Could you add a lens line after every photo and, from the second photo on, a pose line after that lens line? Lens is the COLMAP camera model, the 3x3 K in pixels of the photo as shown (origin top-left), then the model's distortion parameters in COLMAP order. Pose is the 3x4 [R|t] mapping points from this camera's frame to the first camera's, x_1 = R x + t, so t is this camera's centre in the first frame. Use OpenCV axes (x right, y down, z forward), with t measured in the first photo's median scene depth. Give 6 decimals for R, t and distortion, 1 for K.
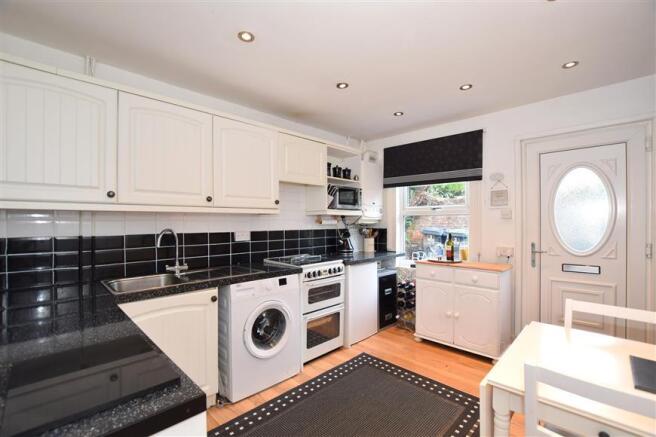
lens RADIAL K [[292.1, 0, 325.9], [0, 292.1, 220.9], [0, 0, 1]] dist [-0.000961, -0.000060]
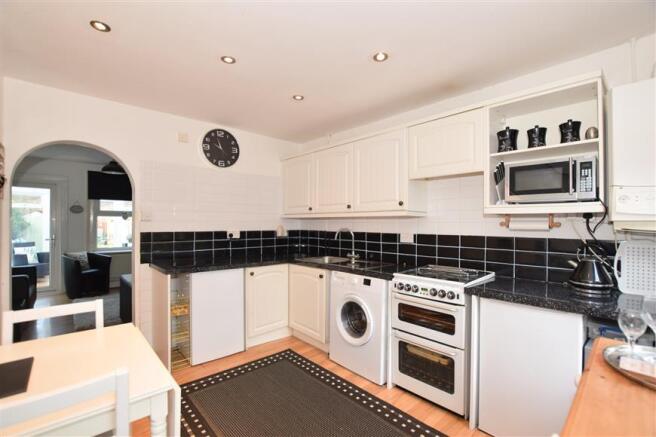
lens RADIAL K [[292.1, 0, 325.9], [0, 292.1, 220.9], [0, 0, 1]] dist [-0.000961, -0.000060]
pose [[-0.031038, -0.007560, -0.999490, 0.812436], [-0.003007, 0.999968, -0.007470, 0.000692], [0.999514, 0.002773, -0.031060, 0.811319]]
